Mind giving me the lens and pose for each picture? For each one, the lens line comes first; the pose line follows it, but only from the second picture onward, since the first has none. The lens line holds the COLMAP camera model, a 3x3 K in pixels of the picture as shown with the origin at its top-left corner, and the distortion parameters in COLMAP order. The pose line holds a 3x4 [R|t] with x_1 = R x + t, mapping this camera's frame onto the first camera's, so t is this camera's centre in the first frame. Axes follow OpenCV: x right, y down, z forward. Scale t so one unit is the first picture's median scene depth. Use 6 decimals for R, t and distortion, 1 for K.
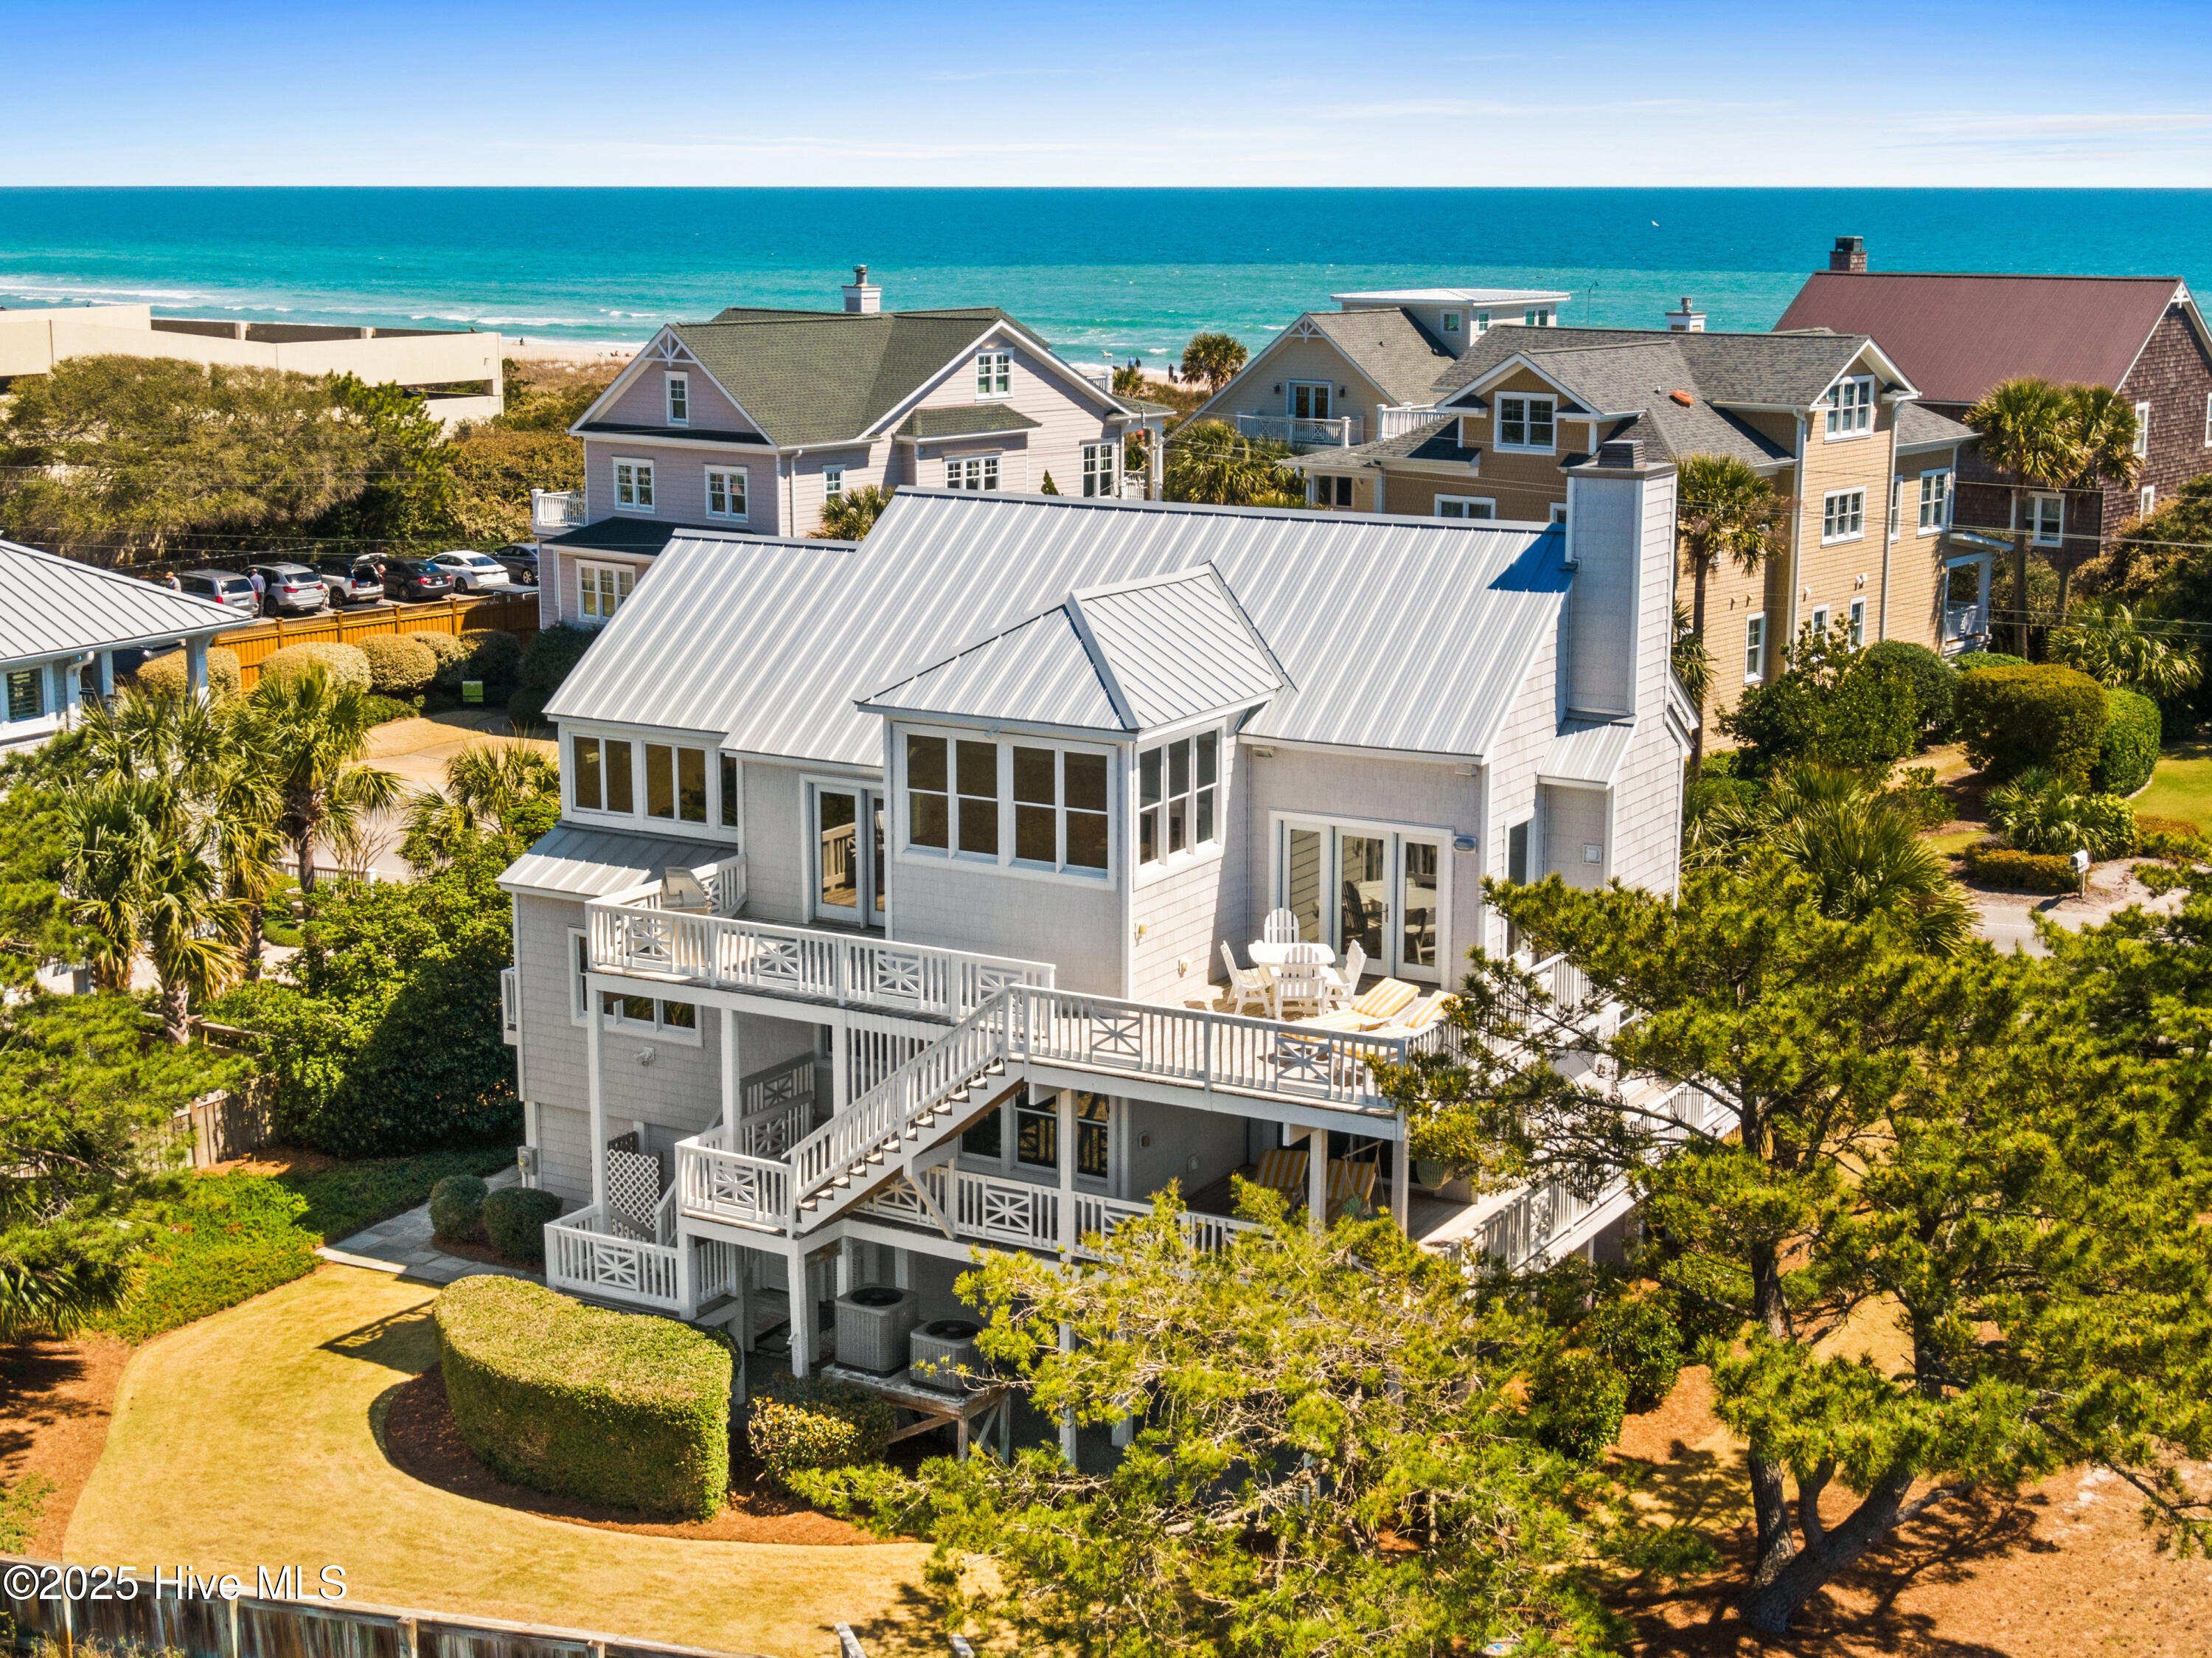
lens RADIAL K [[3155.4, 0, 1106.0], [0, 3155.4, 829.0], [0, 0, 1]] dist [0.015426, -0.102315]
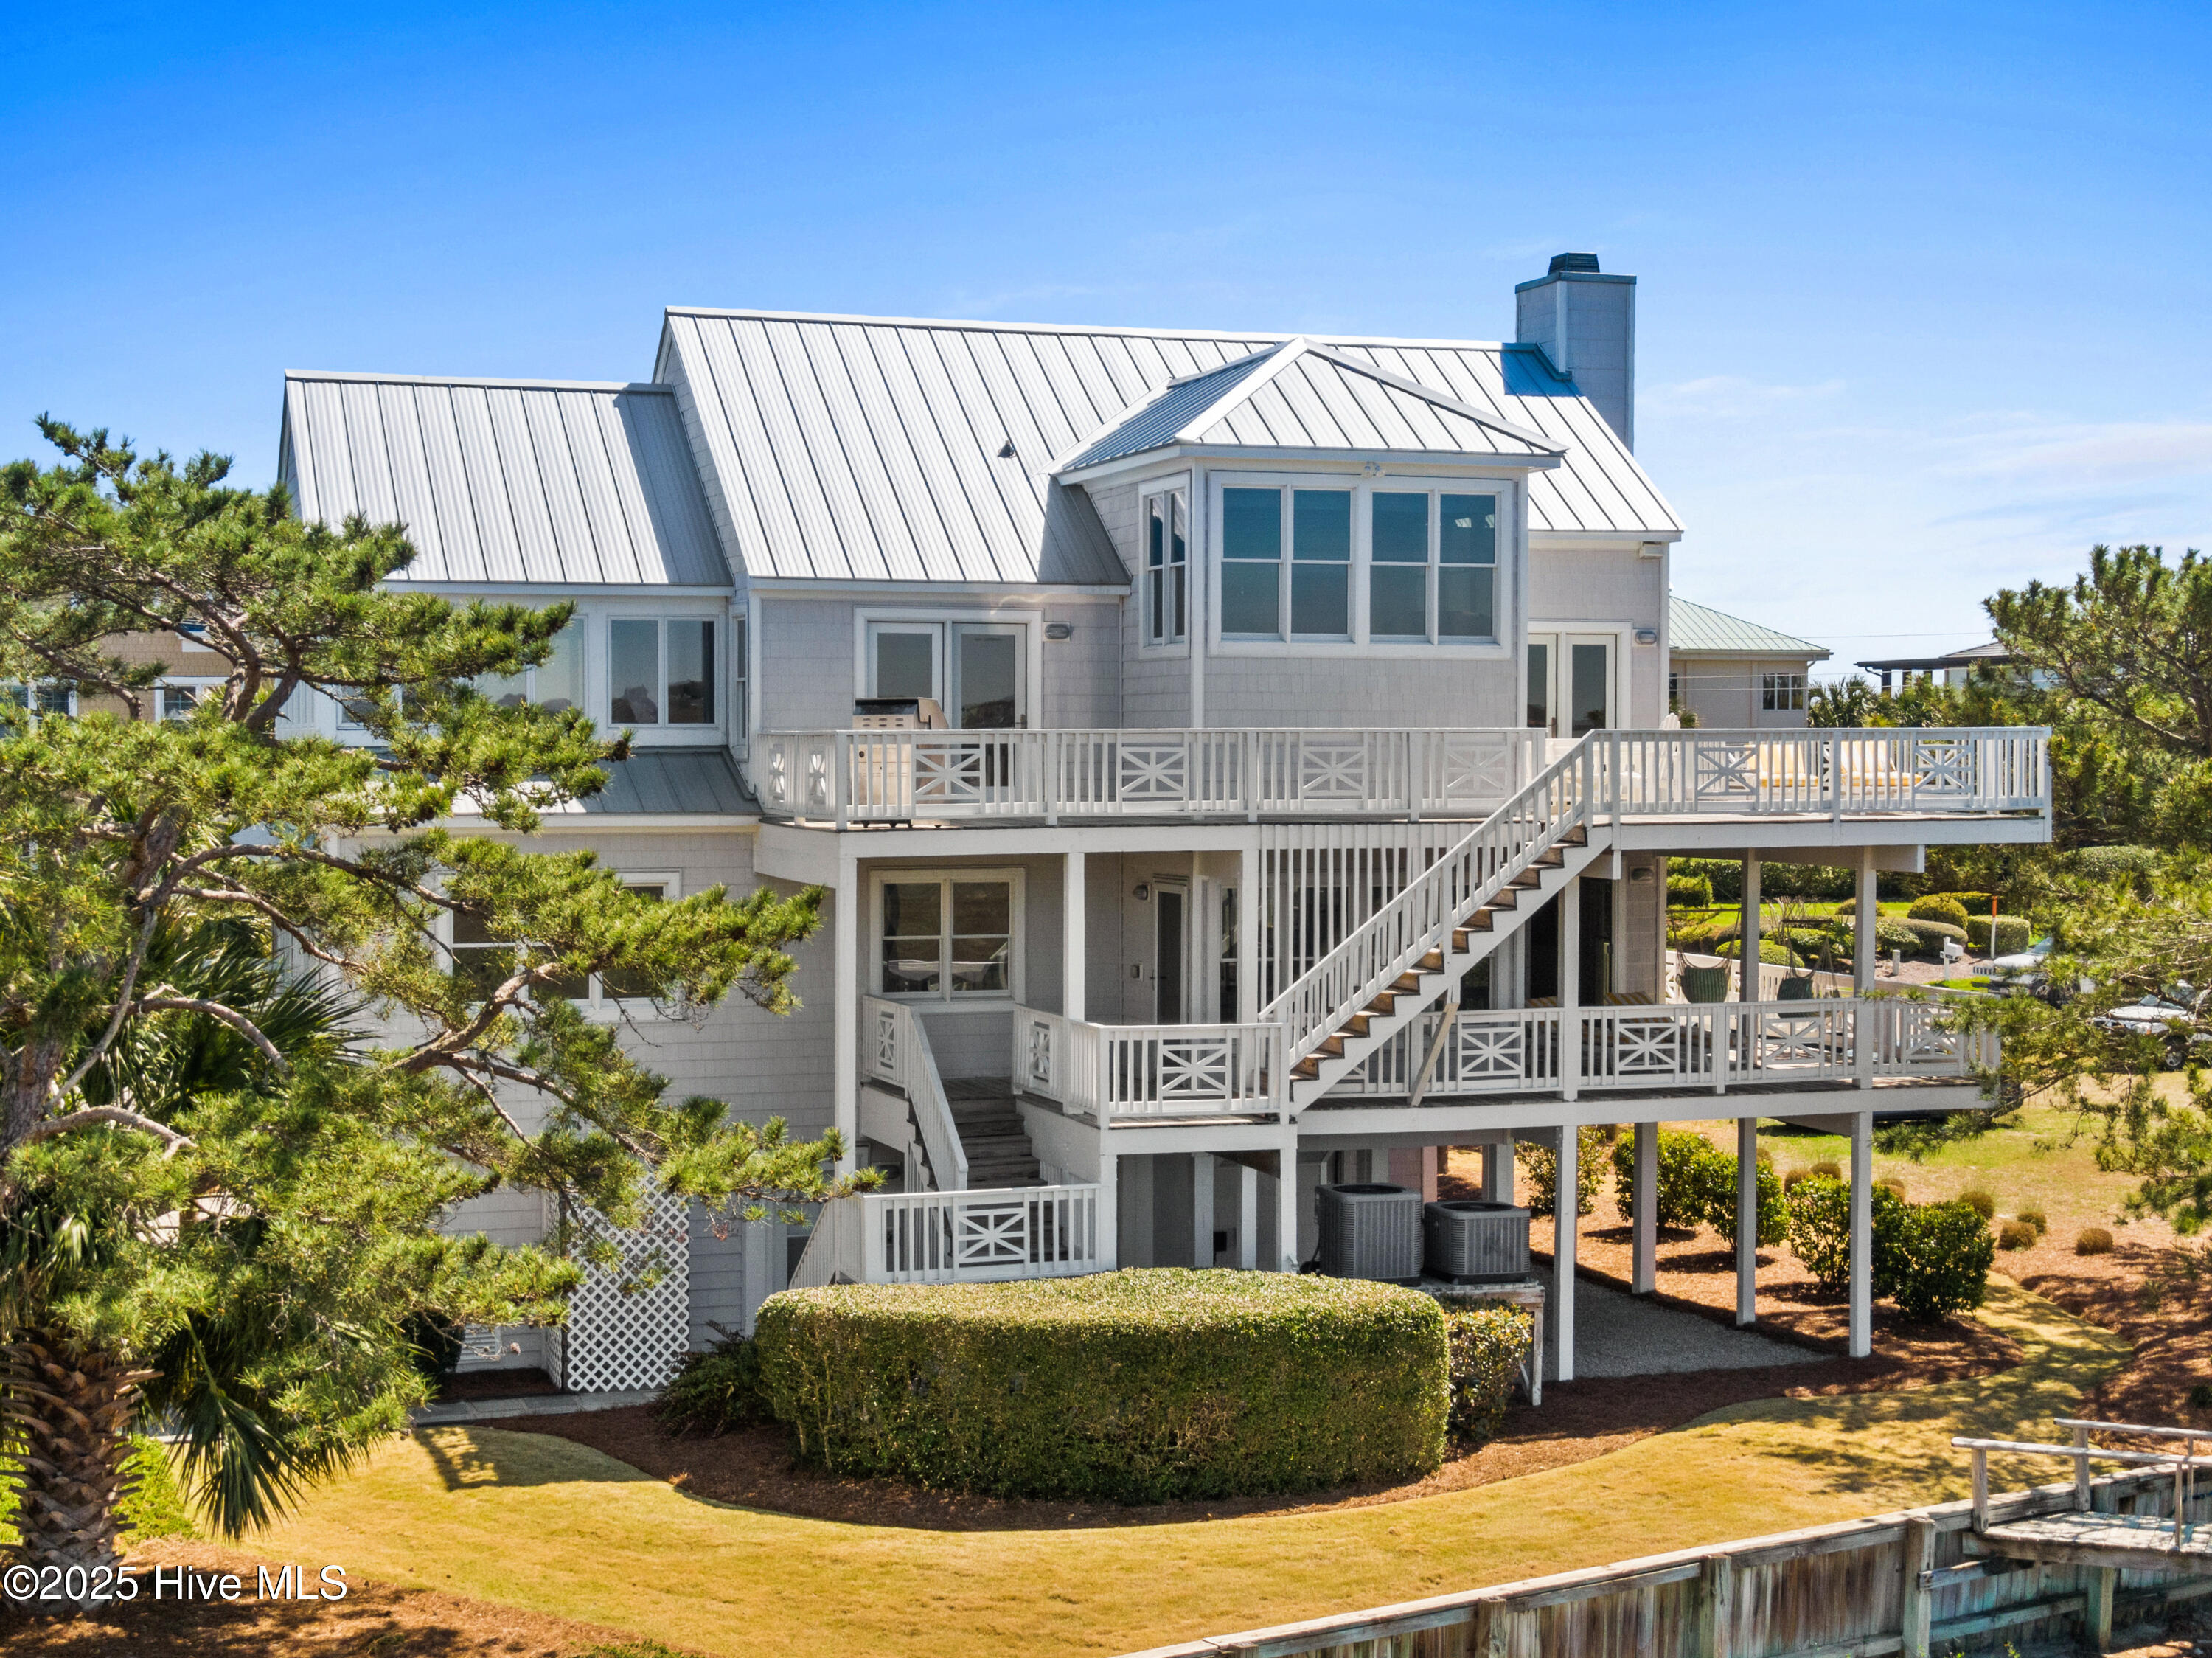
lens RADIAL K [[3171.4, 0, 1106.0], [0, 3171.4, 829.0], [0, 0, 1]] dist [0.015911, -0.071730]
pose [[0.662861, -0.020541, 0.748461, -0.658827], [0.147979, 0.983501, -0.104062, 0.128052], [-0.733974, 0.179735, 0.654964, 0.511773]]
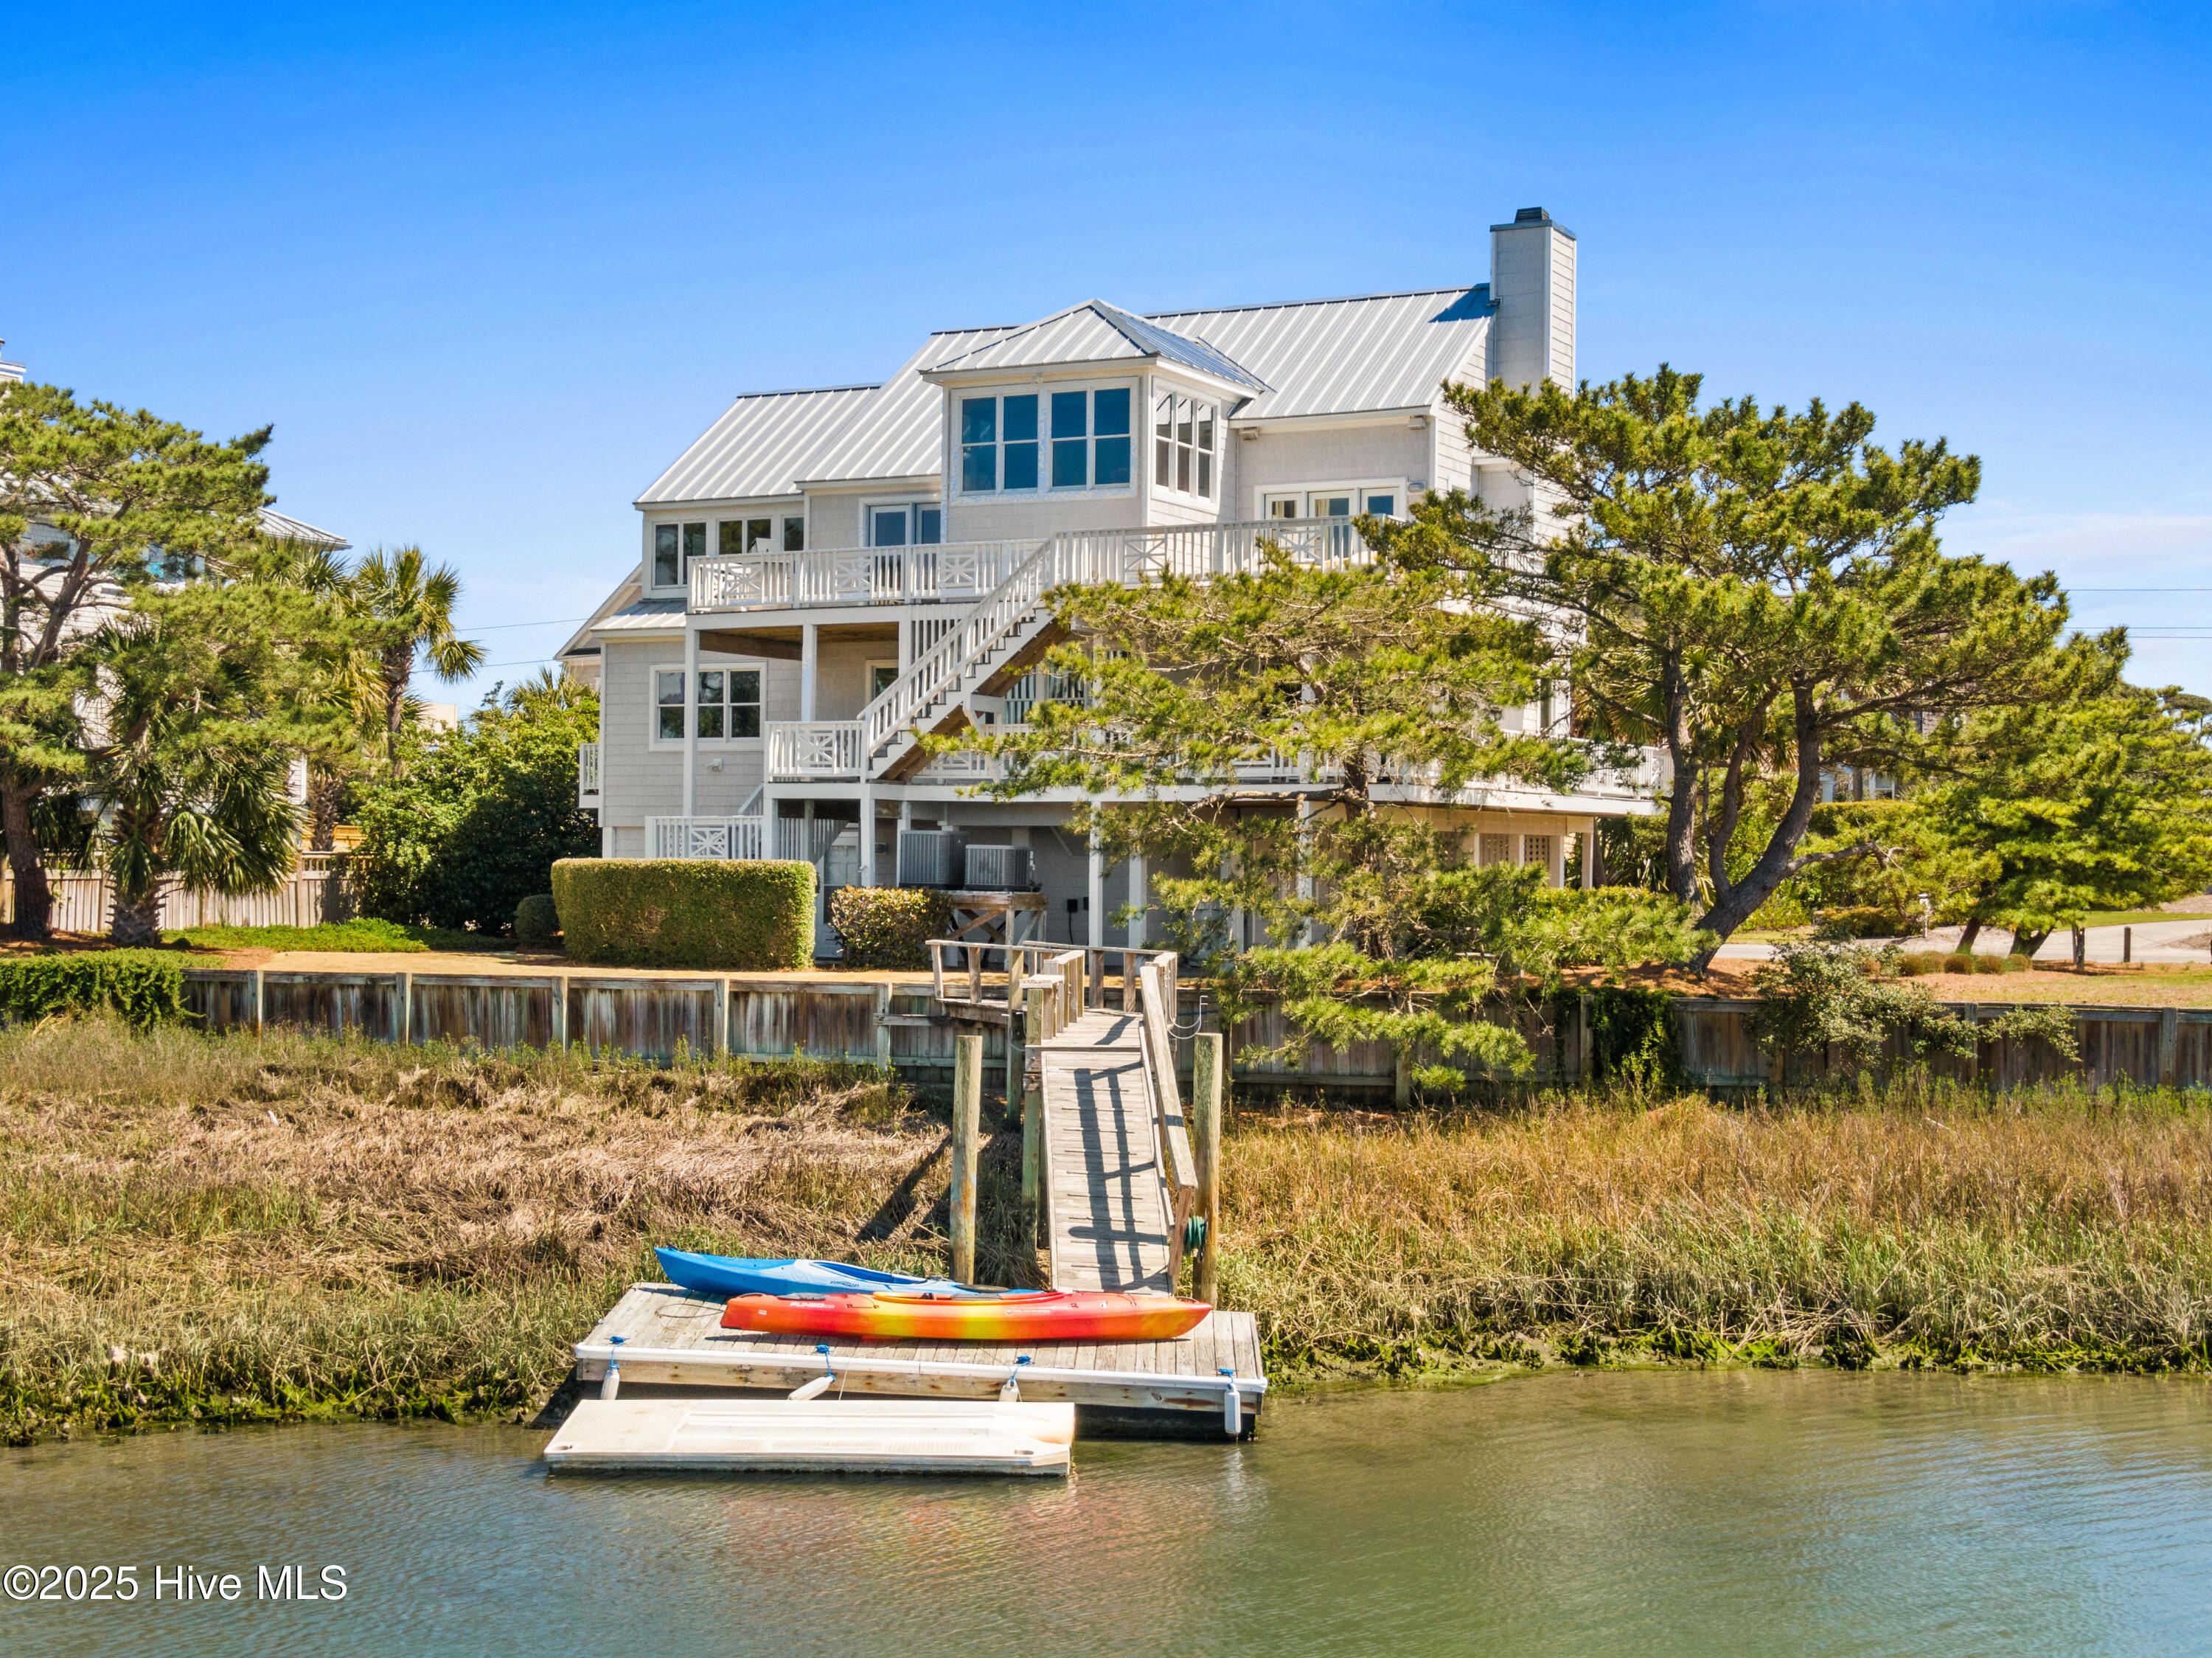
lens RADIAL K [[3130.6, 0, 1106.0], [0, 3130.6, 829.0], [0, 0, 1]] dist [0.023746, -0.106337]
pose [[0.999013, 0.009972, 0.043292, -0.057180], [-0.000591, 0.977378, -0.211499, 0.383225], [-0.044421, 0.211265, 0.976419, -0.153682]]
